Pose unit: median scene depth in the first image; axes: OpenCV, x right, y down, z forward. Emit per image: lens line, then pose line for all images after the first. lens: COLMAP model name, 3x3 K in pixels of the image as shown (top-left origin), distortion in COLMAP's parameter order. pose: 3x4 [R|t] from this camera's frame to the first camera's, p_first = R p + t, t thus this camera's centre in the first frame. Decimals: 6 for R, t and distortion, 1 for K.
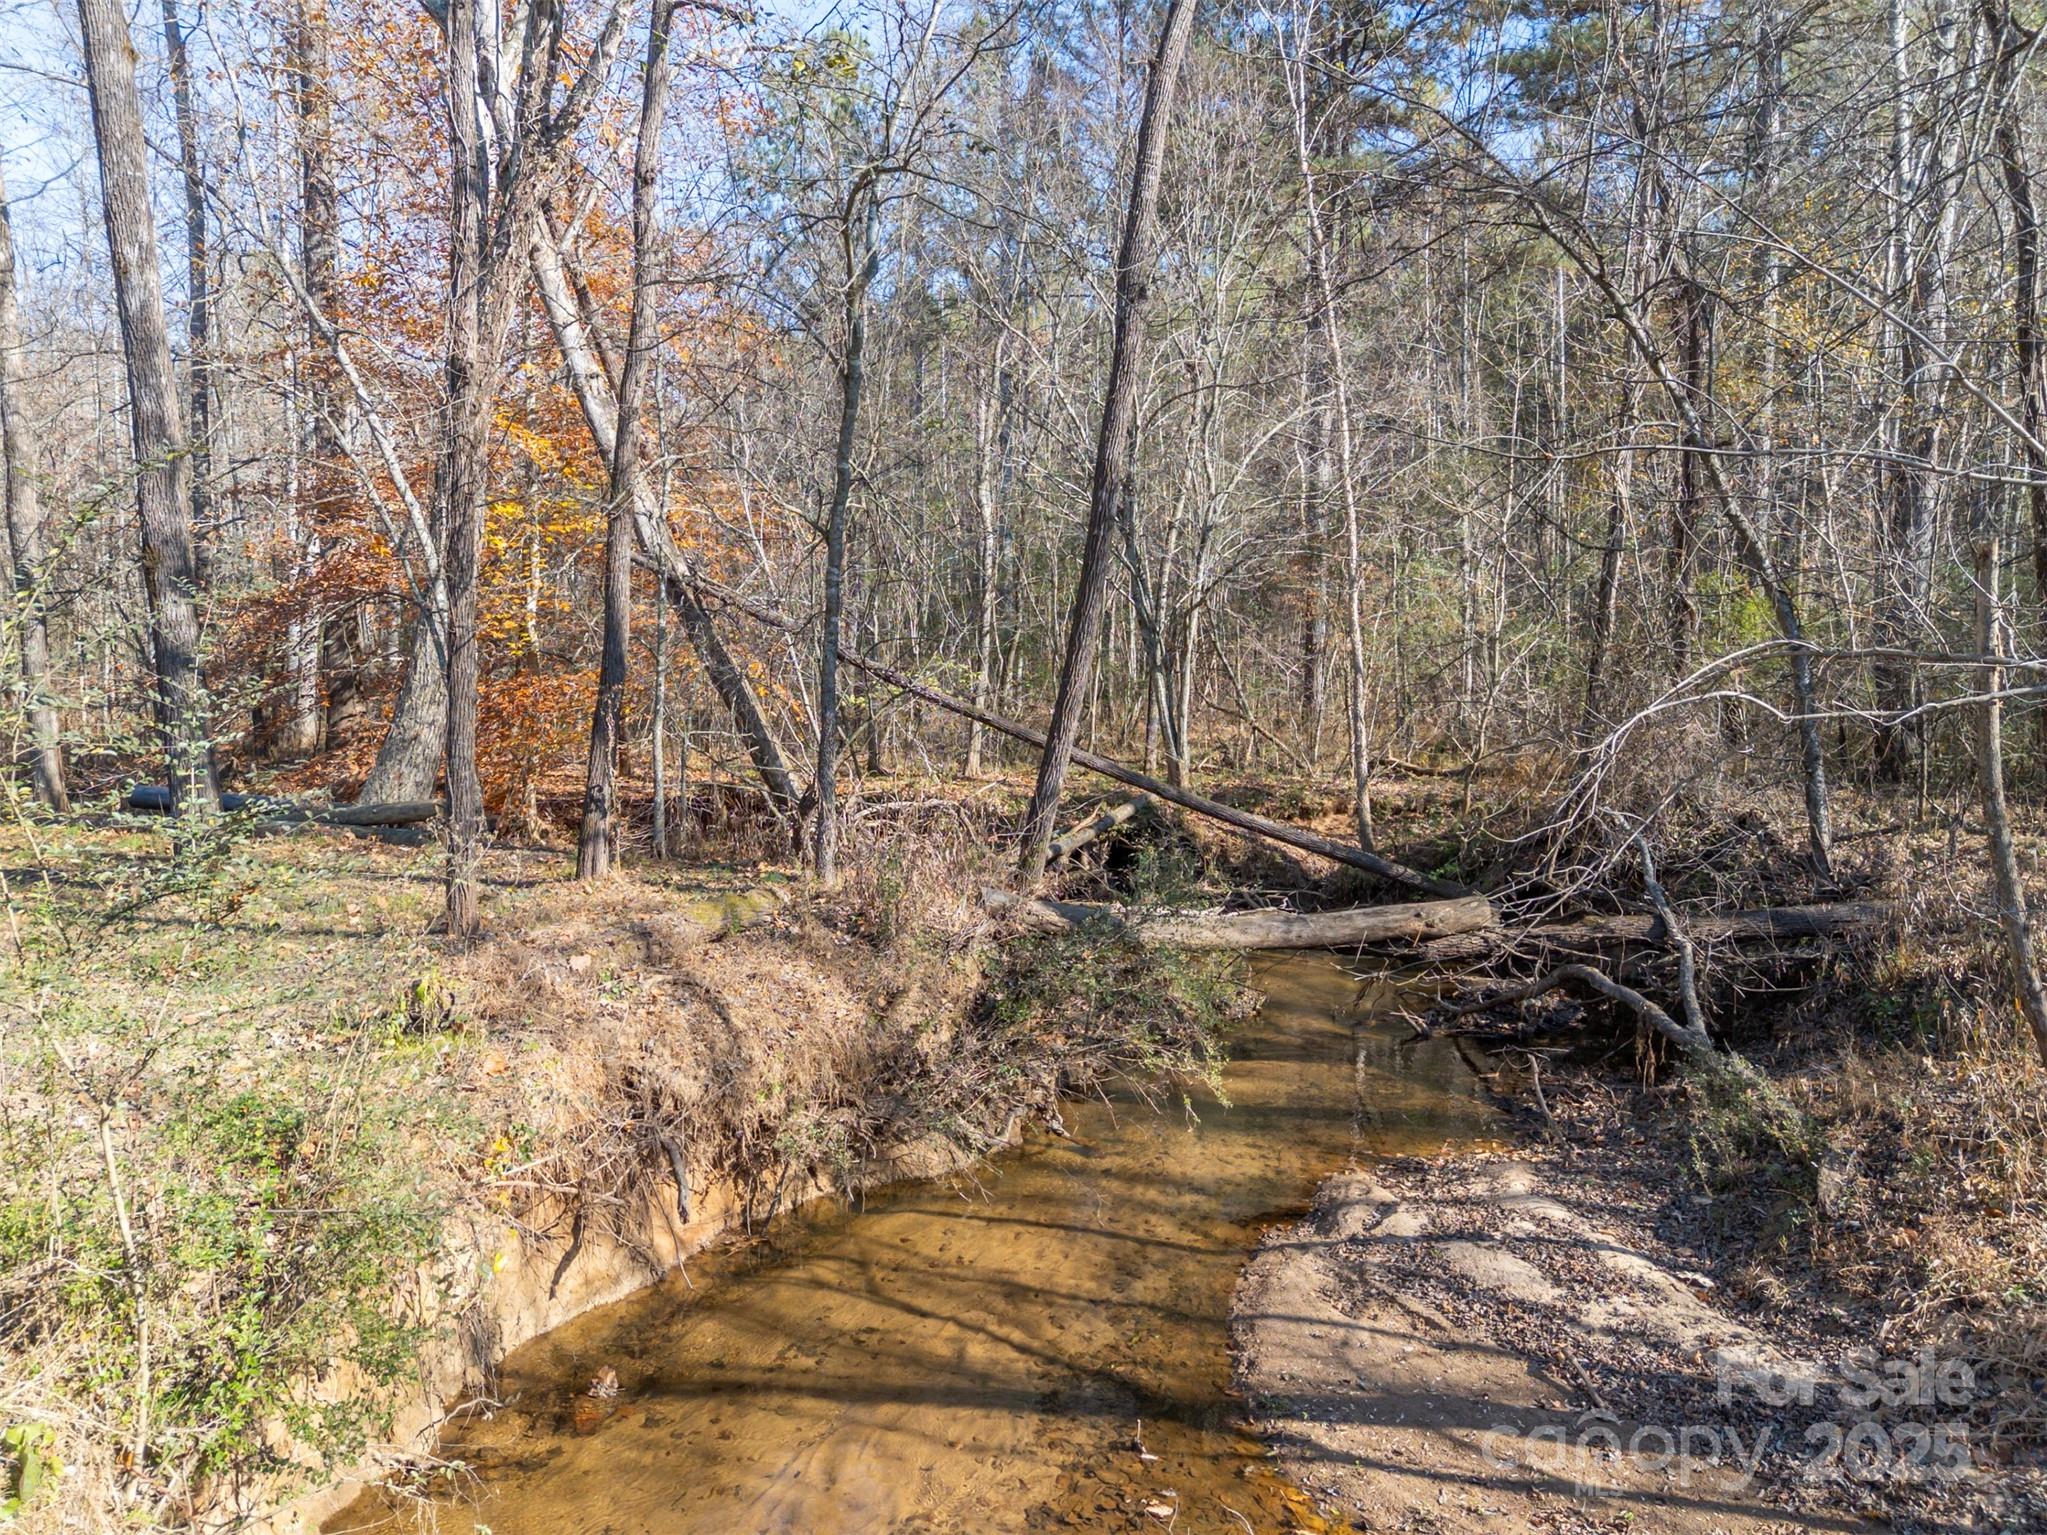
lens RADIAL K [[1491.6, 0, 1017.8], [0, 1491.6, 765.9], [0, 0, 1]] dist [0.097339, -0.114578]
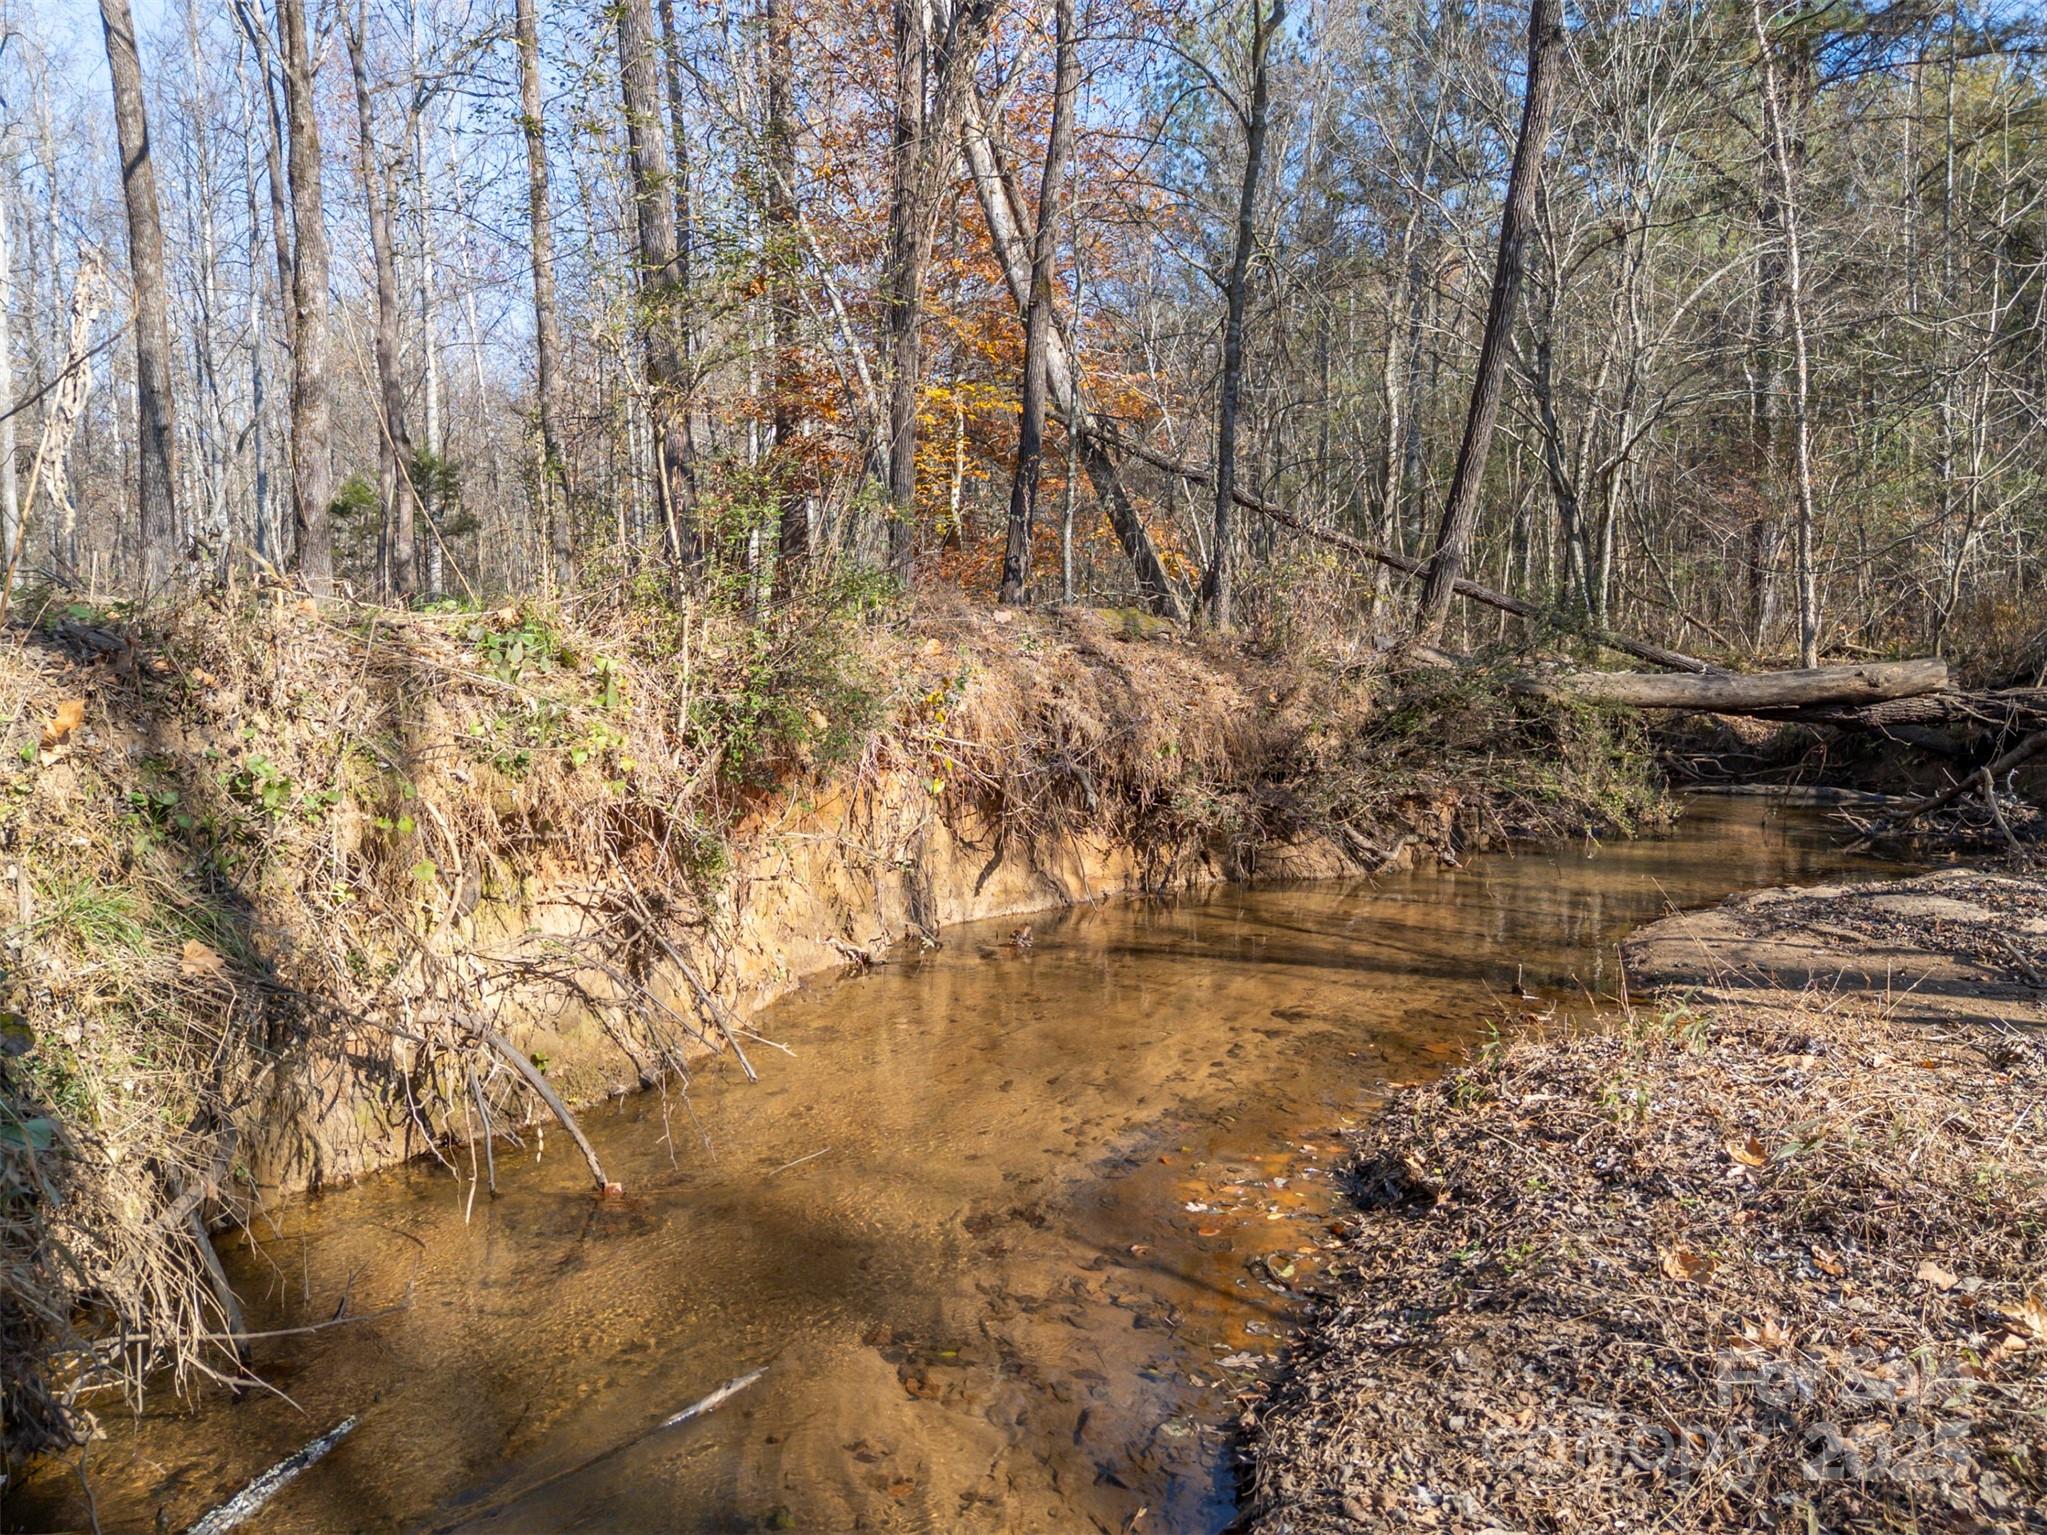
lens RADIAL K [[1491.6, 0, 1017.8], [0, 1491.6, 765.9], [0, 0, 1]] dist [0.097339, -0.114578]
pose [[0.965053, 0.012528, -0.261753, 0.011960], [-0.013351, 0.999910, -0.001368, 0.211583], [0.261713, 0.004815, 0.965134, -0.061750]]
